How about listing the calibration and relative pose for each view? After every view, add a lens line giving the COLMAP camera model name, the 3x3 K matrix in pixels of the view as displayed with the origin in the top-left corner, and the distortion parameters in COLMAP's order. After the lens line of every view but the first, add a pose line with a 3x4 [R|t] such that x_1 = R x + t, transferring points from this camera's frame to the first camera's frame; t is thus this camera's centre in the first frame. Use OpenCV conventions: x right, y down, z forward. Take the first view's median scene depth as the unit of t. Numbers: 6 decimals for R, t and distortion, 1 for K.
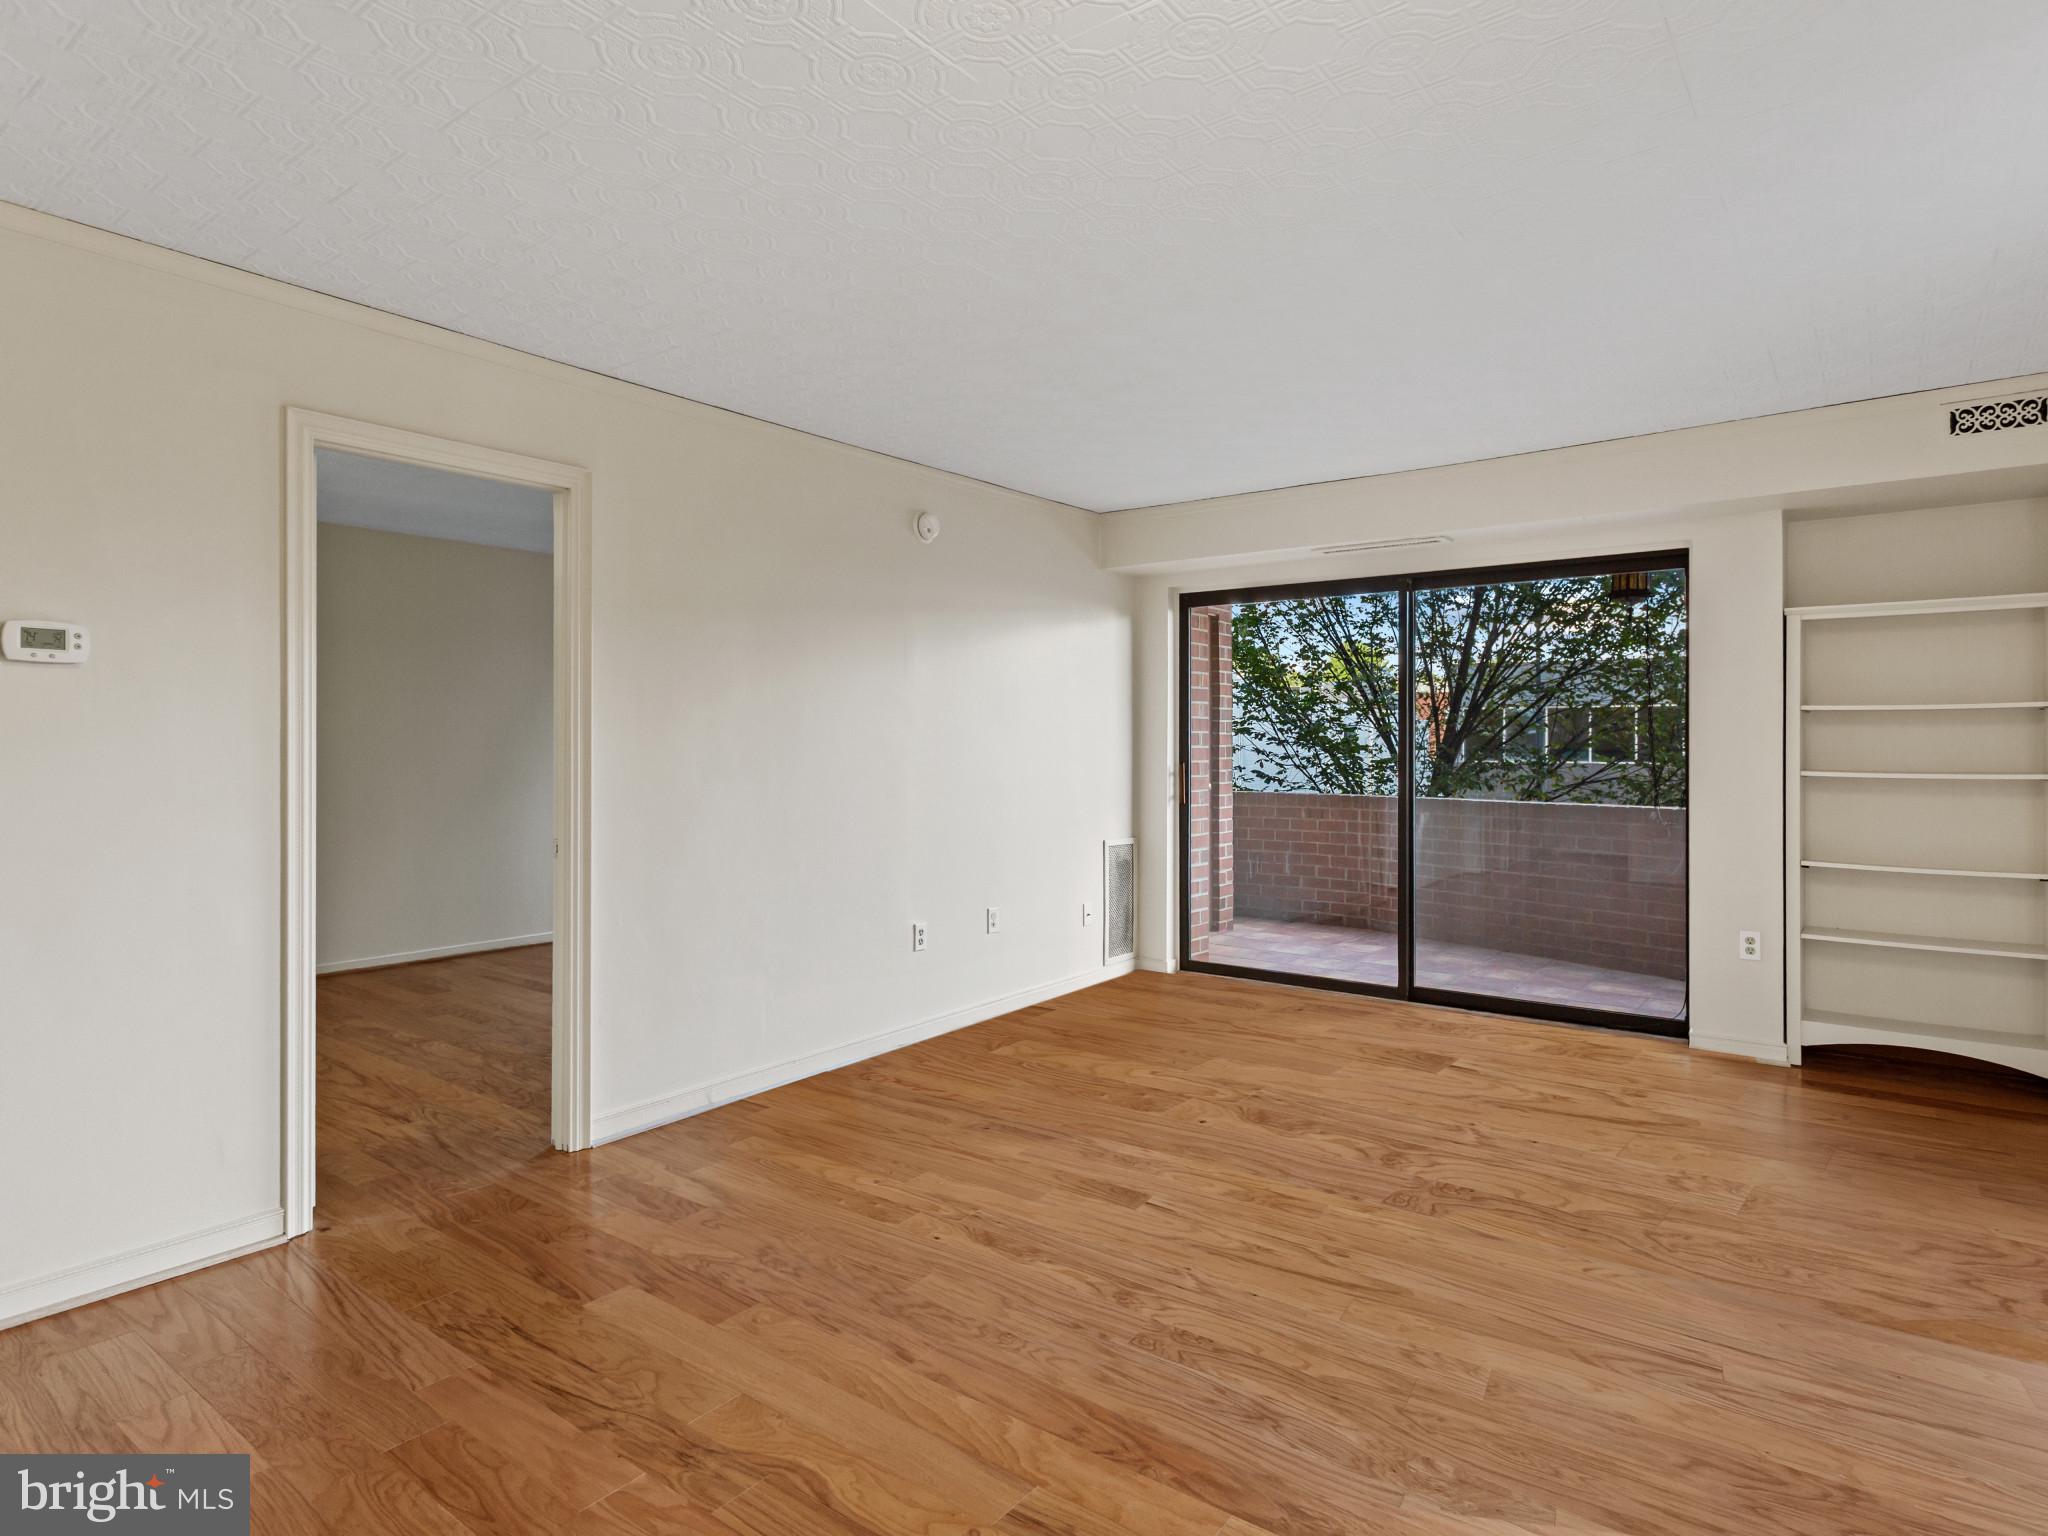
lens RADIAL K [[1116.9, 0, 1031.8], [0, 1116.9, 750.7], [0, 0, 1]] dist [0.003524, 0.001416]
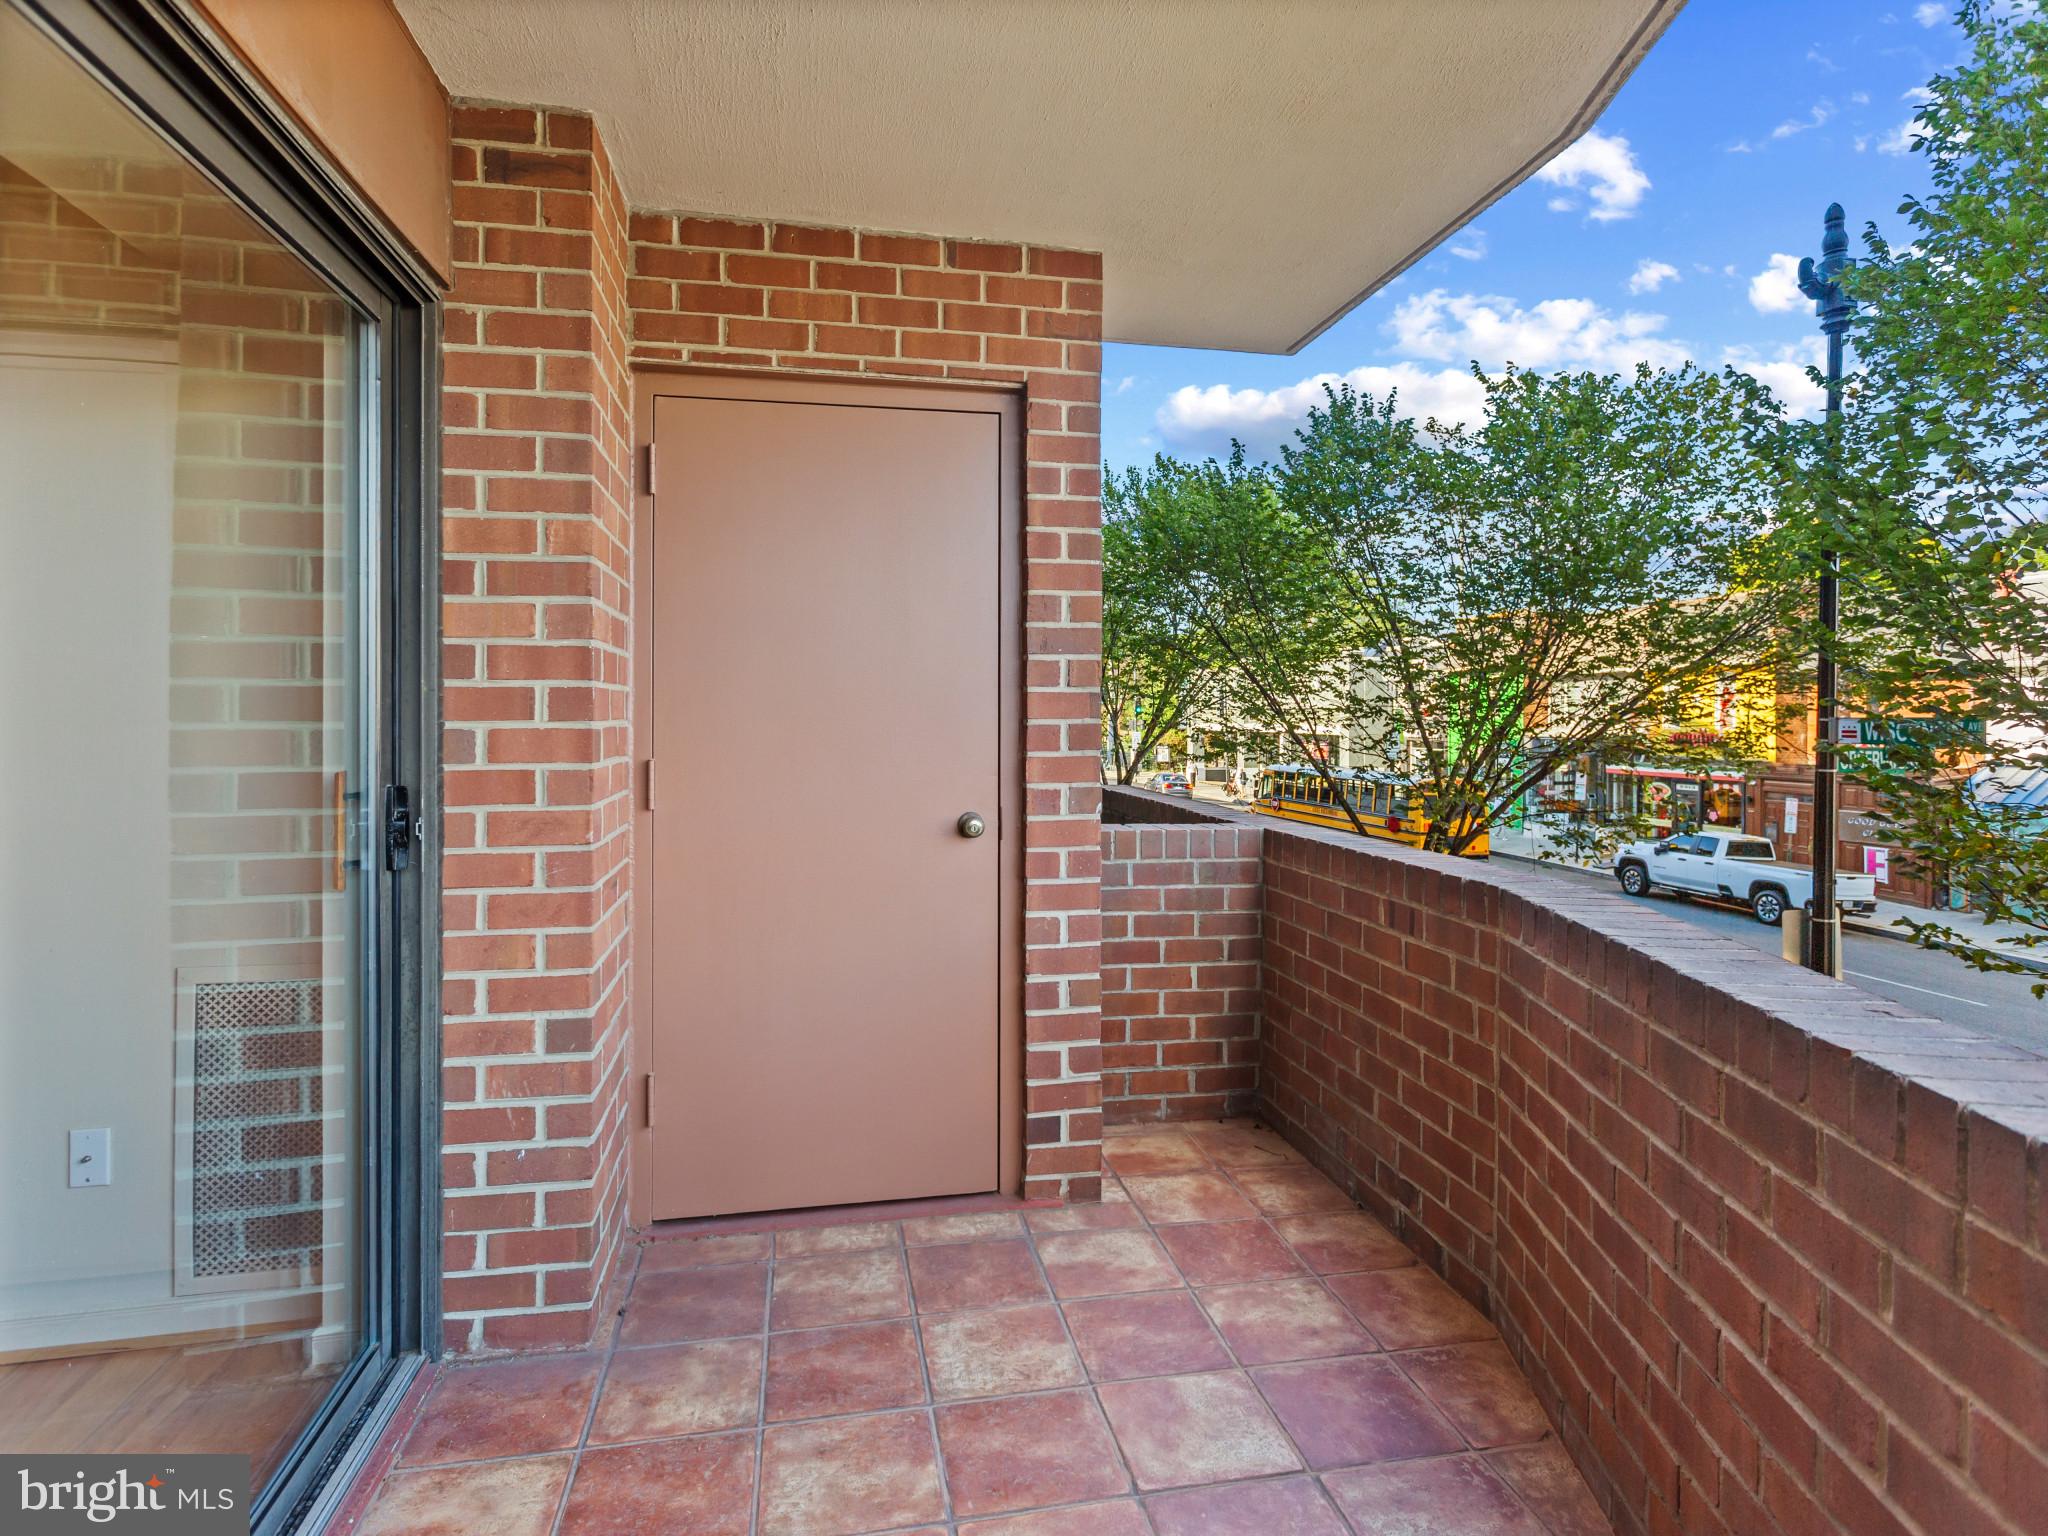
lens RADIAL K [[1116.9, 0, 1031.8], [0, 1116.9, 750.7], [0, 0, 1]] dist [0.003524, 0.001416]
pose [[0.747829, 0.012588, -0.663773, 0.384483], [-0.003374, 0.999879, 0.015161, -0.000943], [0.663883, -0.009098, 0.747781, 0.647128]]
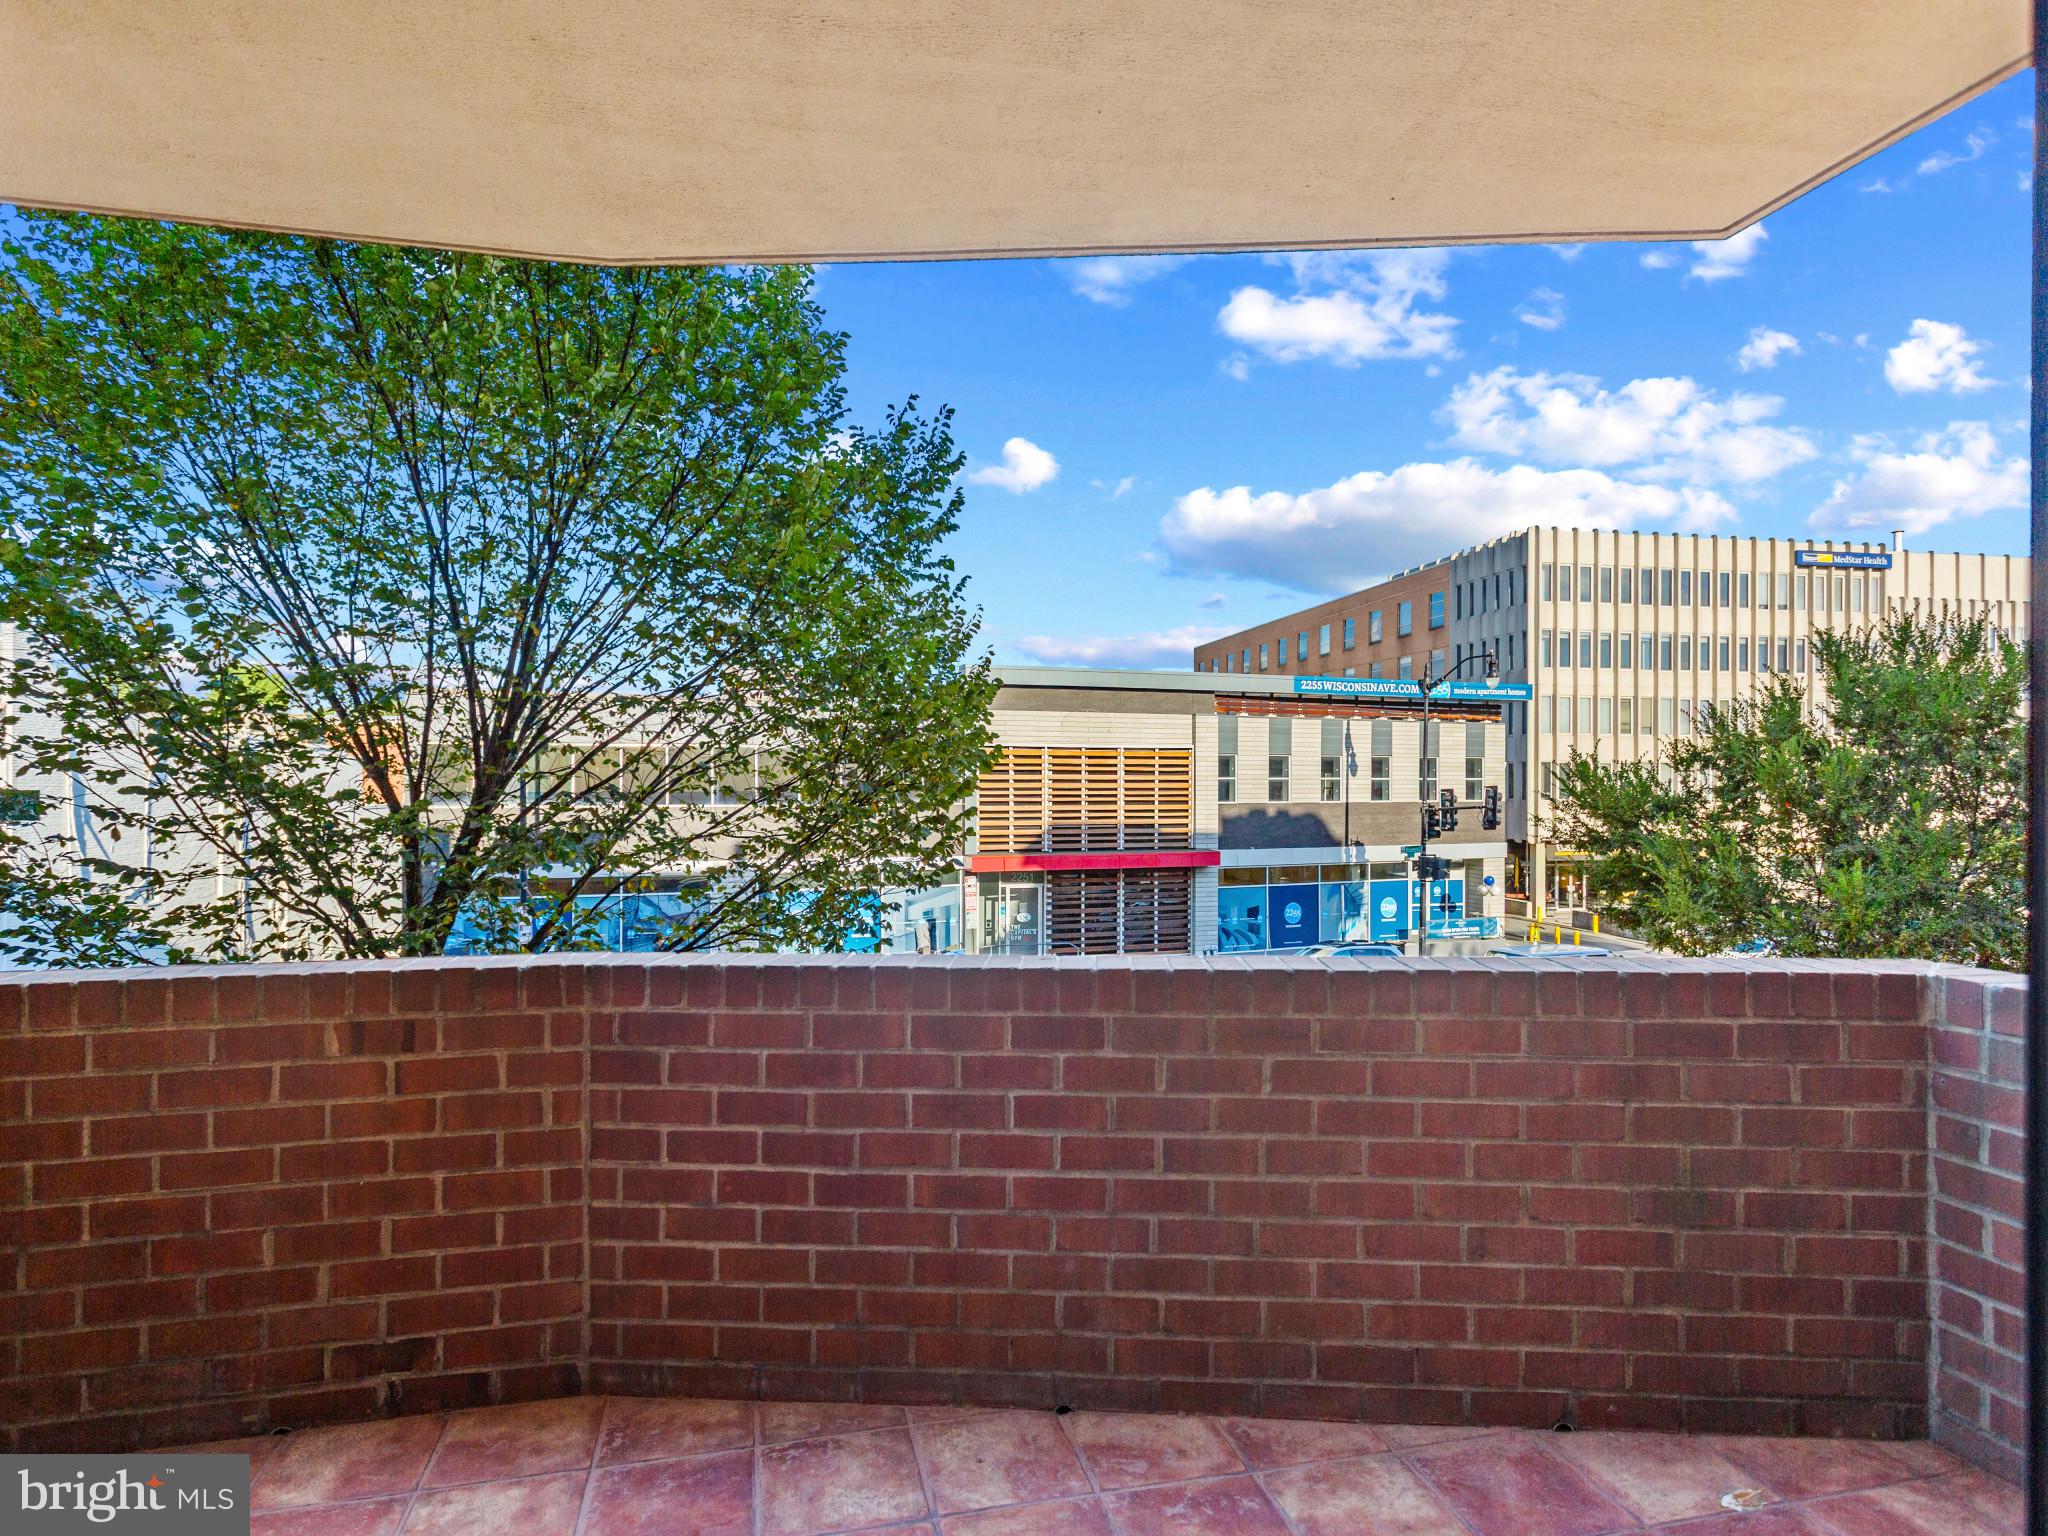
lens RADIAL K [[1116.9, 0, 1031.8], [0, 1116.9, 750.7], [0, 0, 1]] dist [0.003524, 0.001416]
pose [[0.616425, 0.024167, 0.787043, 0.120730], [0.005277, 0.999380, -0.034821, -0.008875], [-0.787396, 0.025618, 0.615915, 0.660213]]
